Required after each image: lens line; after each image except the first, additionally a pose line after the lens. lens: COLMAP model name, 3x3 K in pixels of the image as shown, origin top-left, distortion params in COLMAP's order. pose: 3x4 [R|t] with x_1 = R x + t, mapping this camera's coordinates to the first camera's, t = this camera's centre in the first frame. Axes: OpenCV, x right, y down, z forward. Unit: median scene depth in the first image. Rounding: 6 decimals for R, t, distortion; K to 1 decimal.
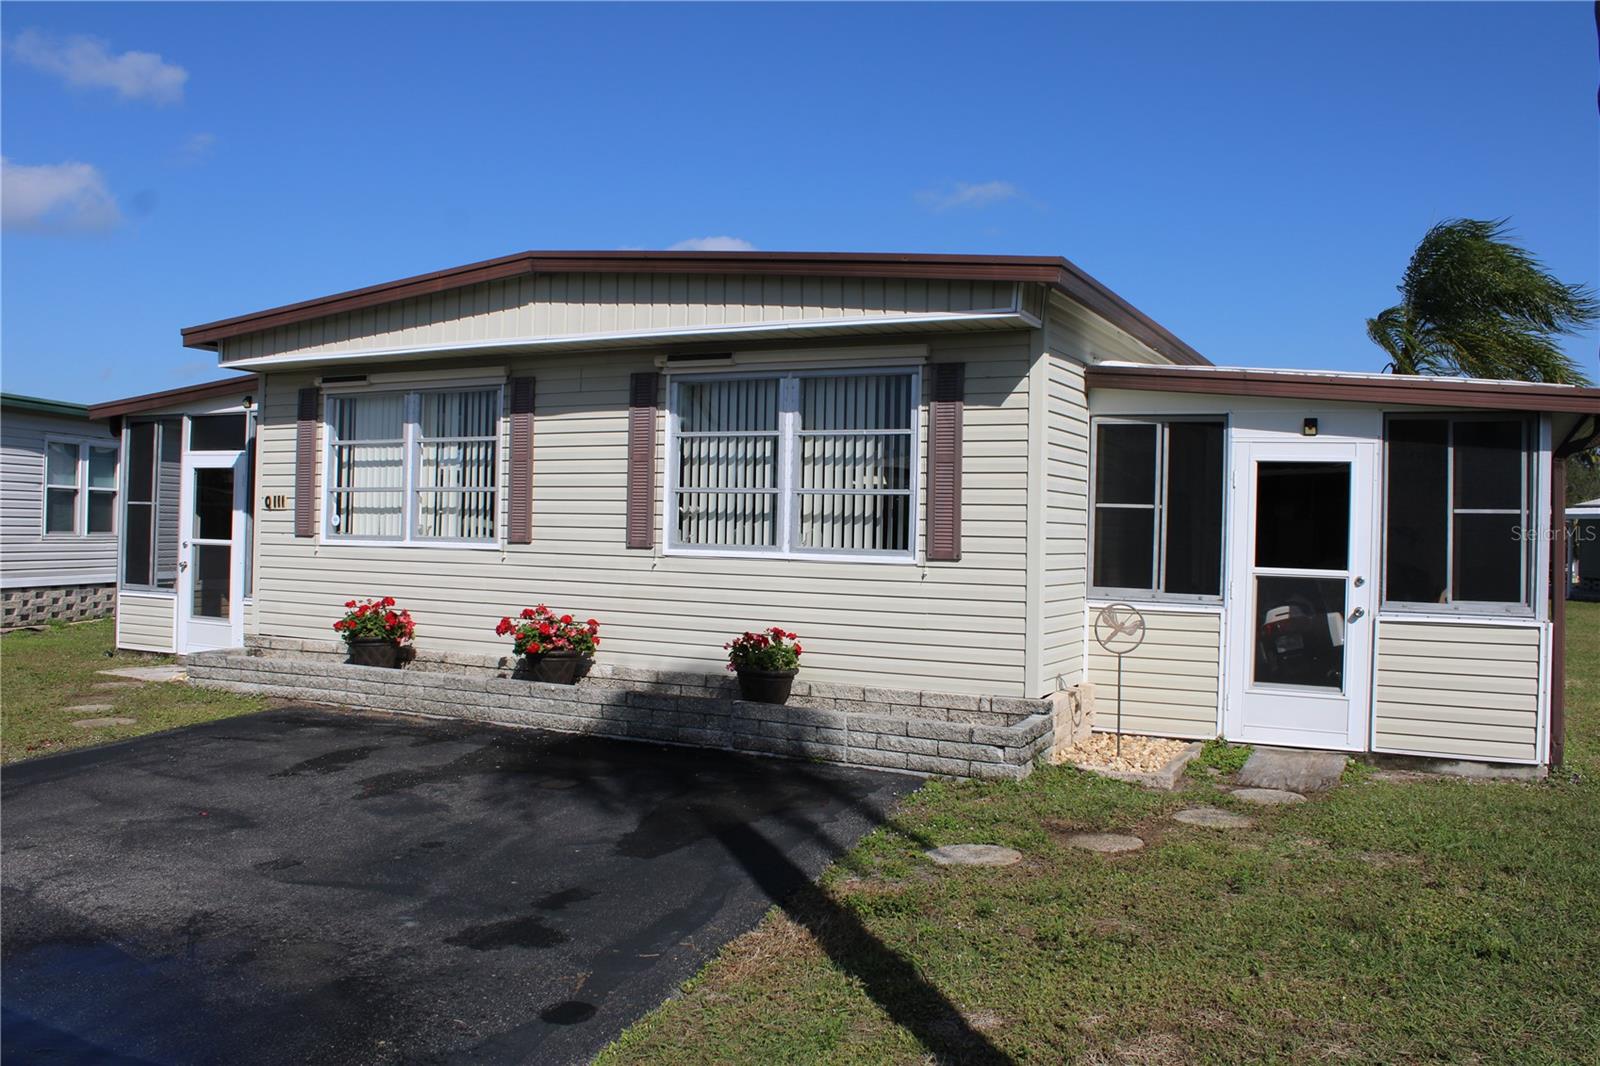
lens RADIAL K [[1338.7, 0, 811.8], [0, 1338.7, 541.6], [0, 0, 1]] dist [-0.153080, 0.119173]
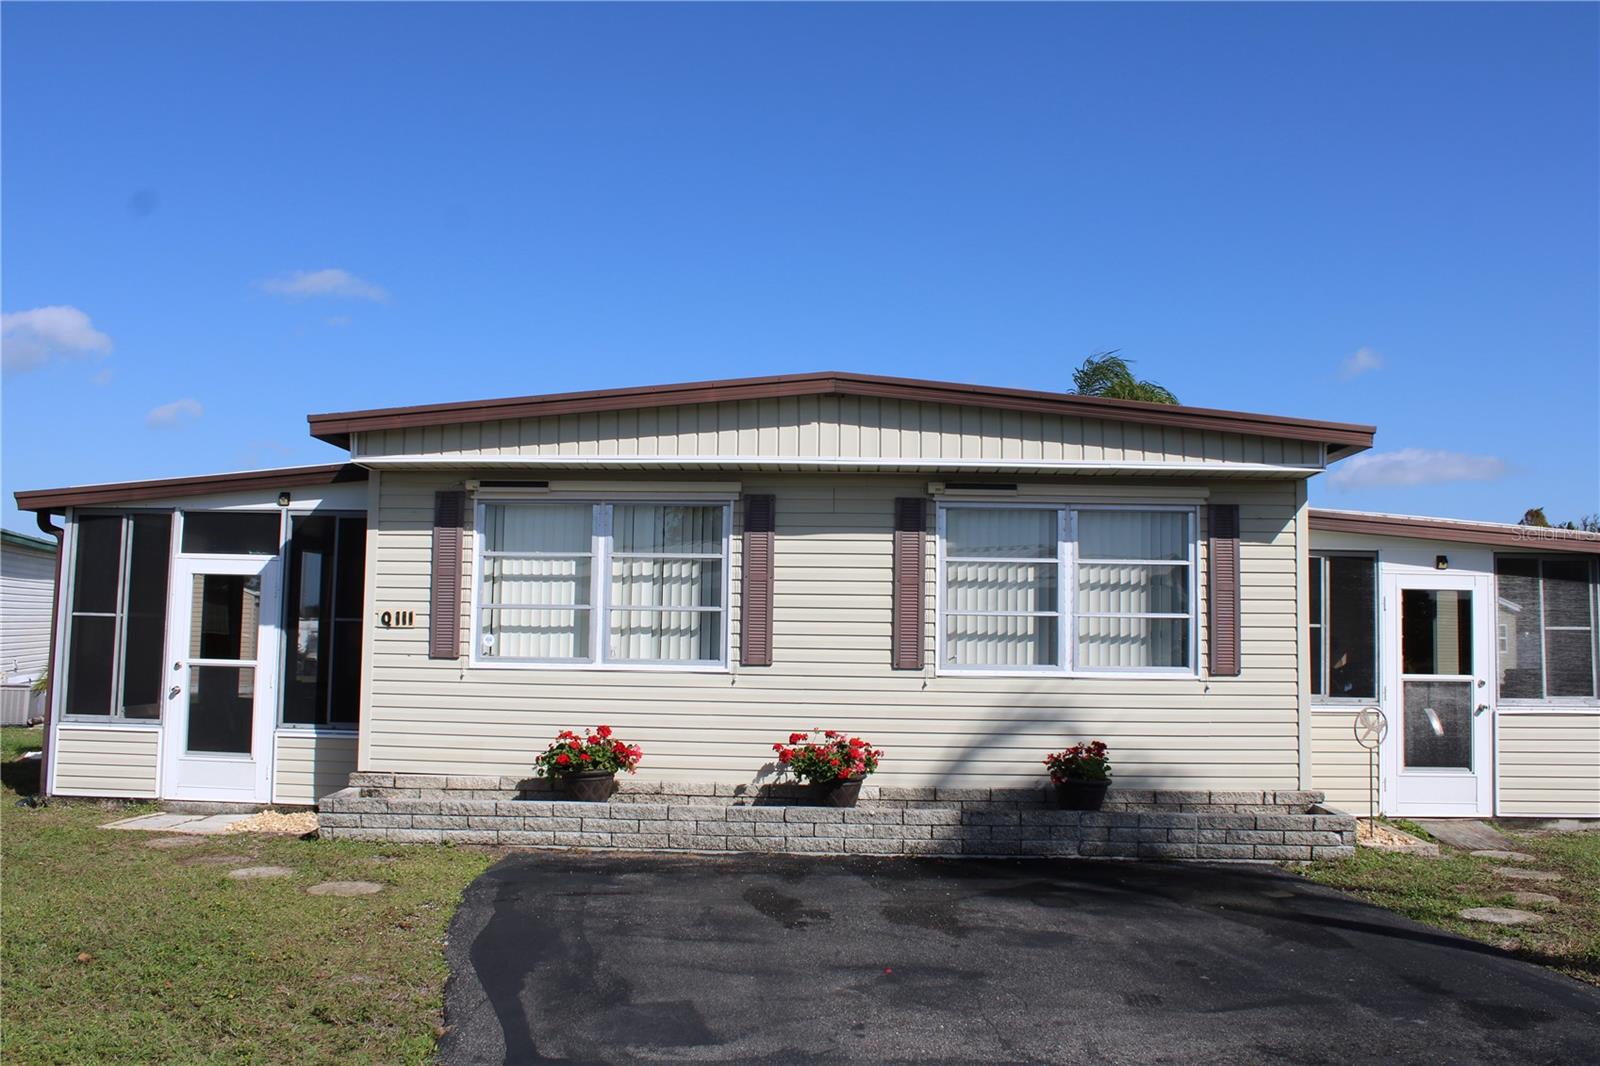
lens RADIAL K [[1338.7, 0, 807.6], [0, 1338.7, 535.6], [0, 0, 1]] dist [-0.153080, 0.119173]
pose [[0.908635, 0.025049, 0.416839, -0.636146], [0.007199, 0.997111, -0.075612, -0.020526], [-0.417529, 0.071704, 0.905830, 0.102066]]
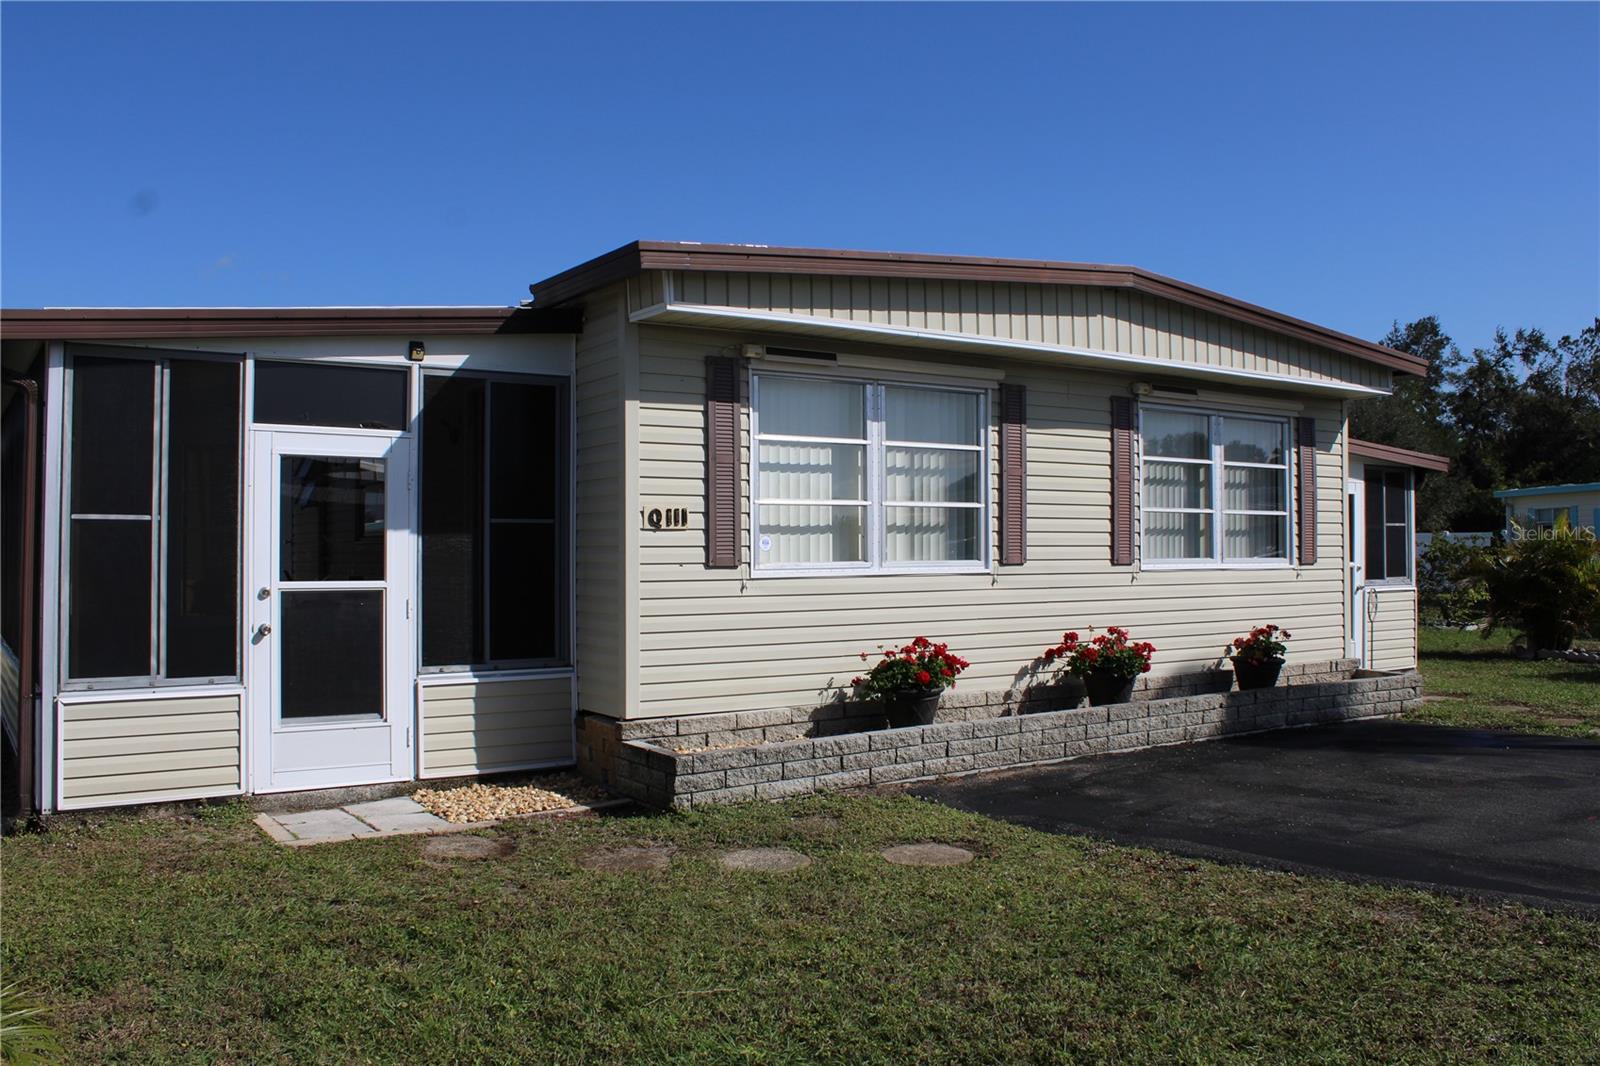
lens RADIAL K [[1338.7, 0, 806.4], [0, 1338.7, 535.1], [0, 0, 1]] dist [-0.153080, 0.119173]
pose [[0.480613, -0.013313, 0.876832, -1.174916], [0.019027, 0.999808, 0.004751, -0.028110], [-0.876727, 0.014400, 0.480773, 0.728887]]
